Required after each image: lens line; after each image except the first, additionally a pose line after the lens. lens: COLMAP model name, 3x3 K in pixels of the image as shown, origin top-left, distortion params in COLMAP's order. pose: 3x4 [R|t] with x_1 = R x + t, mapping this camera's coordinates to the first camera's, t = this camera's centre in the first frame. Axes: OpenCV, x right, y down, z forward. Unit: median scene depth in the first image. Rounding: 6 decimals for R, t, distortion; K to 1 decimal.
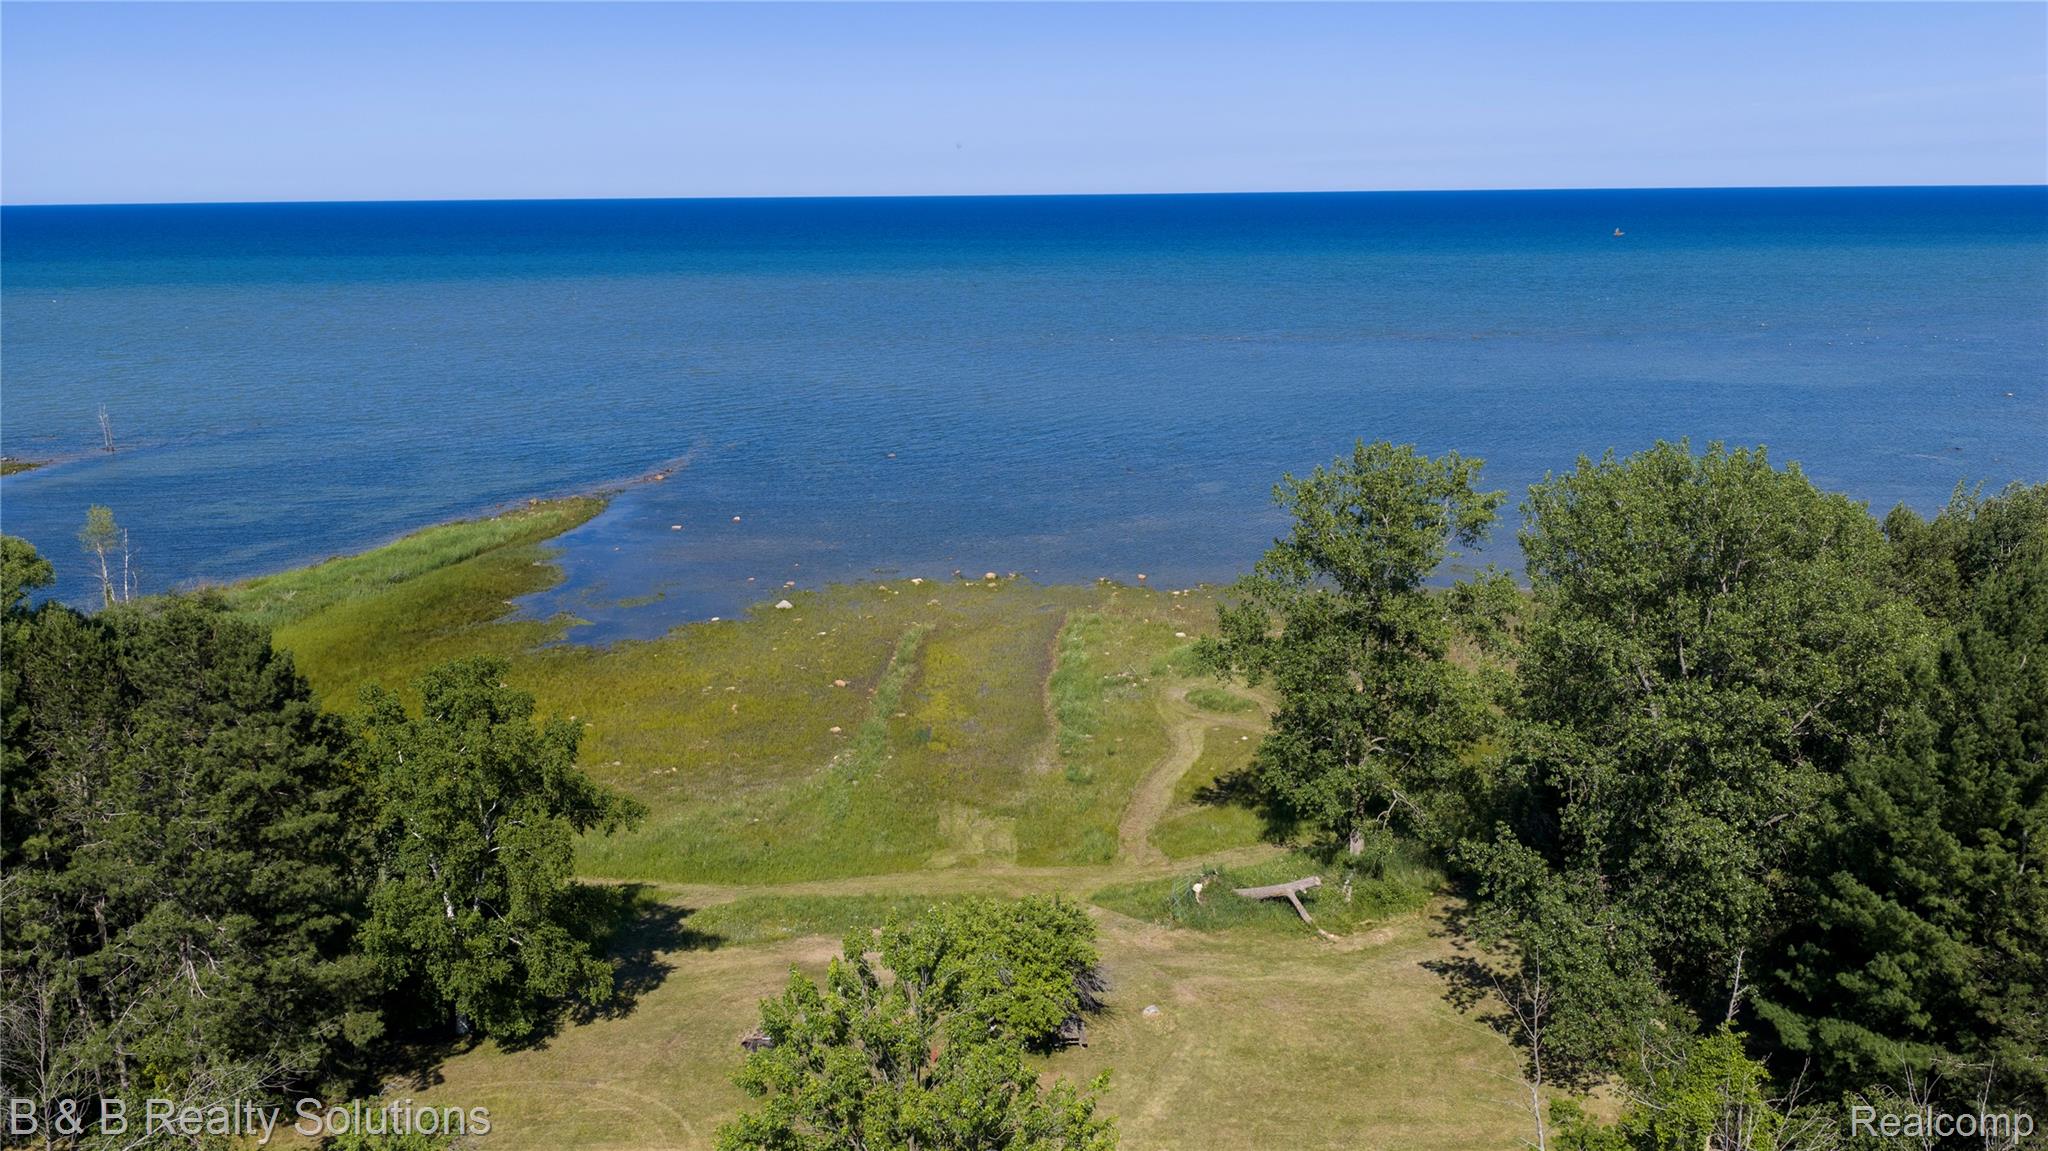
lens RADIAL K [[1691.9, 0, 1024.0], [0, 1691.9, 575.5], [0, 0, 1]] dist [0.029893, -0.065632]
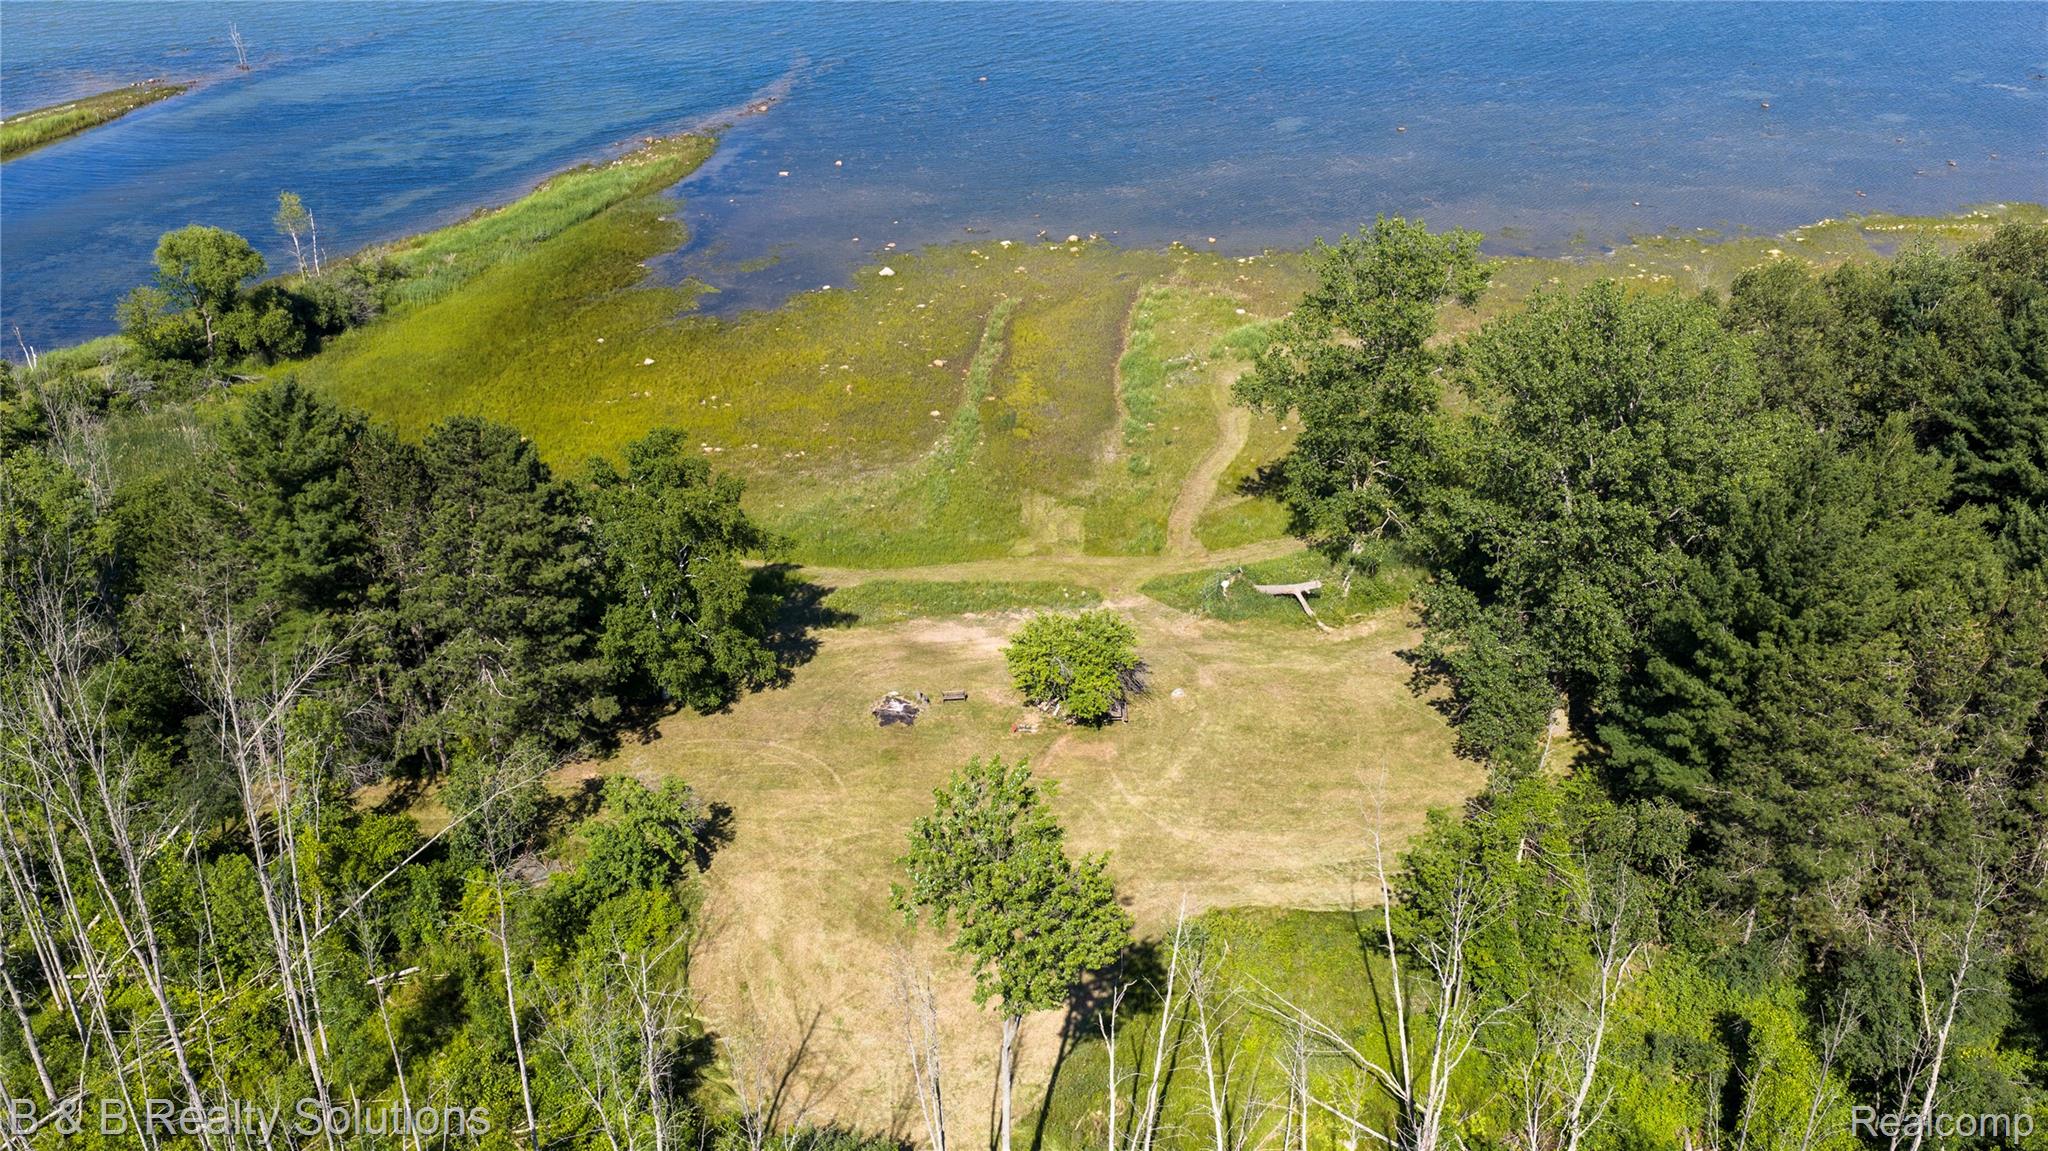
lens RADIAL K [[1691.9, 0, 1024.0], [0, 1691.9, 575.5], [0, 0, 1]] dist [0.029893, -0.065632]
pose [[0.998453, 0.017000, -0.052934, 0.019224], [-0.002309, 0.963964, 0.266024, -0.152697], [0.055549, -0.265490, 0.962512, -0.213408]]
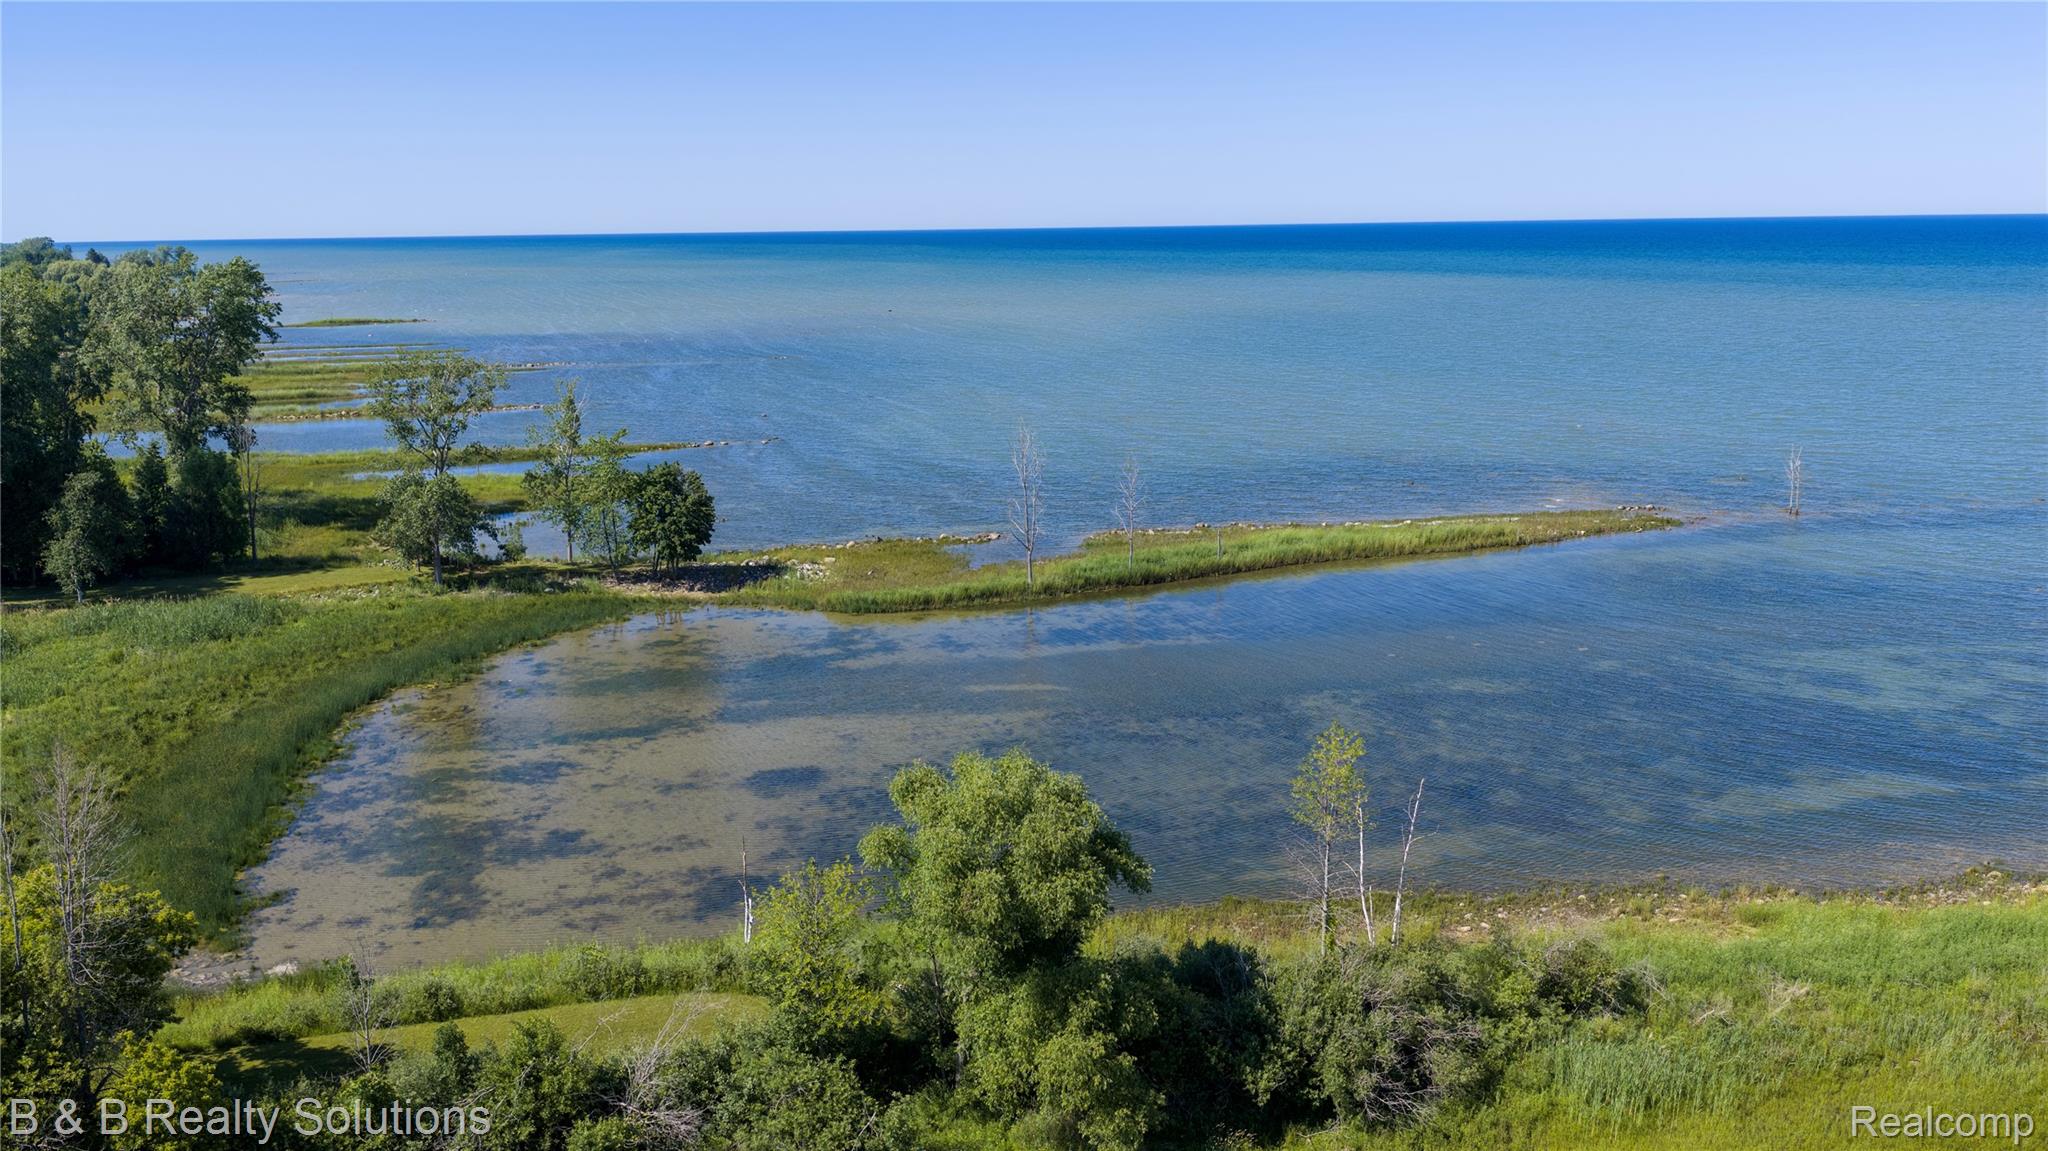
lens RADIAL K [[1691.9, 0, 1024.0], [0, 1691.9, 575.5], [0, 0, 1]] dist [0.029893, -0.065632]
pose [[0.522270, 0.170938, -0.835473, -0.345985], [-0.176595, 0.980147, 0.090146, -0.163683], [0.834295, 0.100460, 0.542088, 1.035811]]
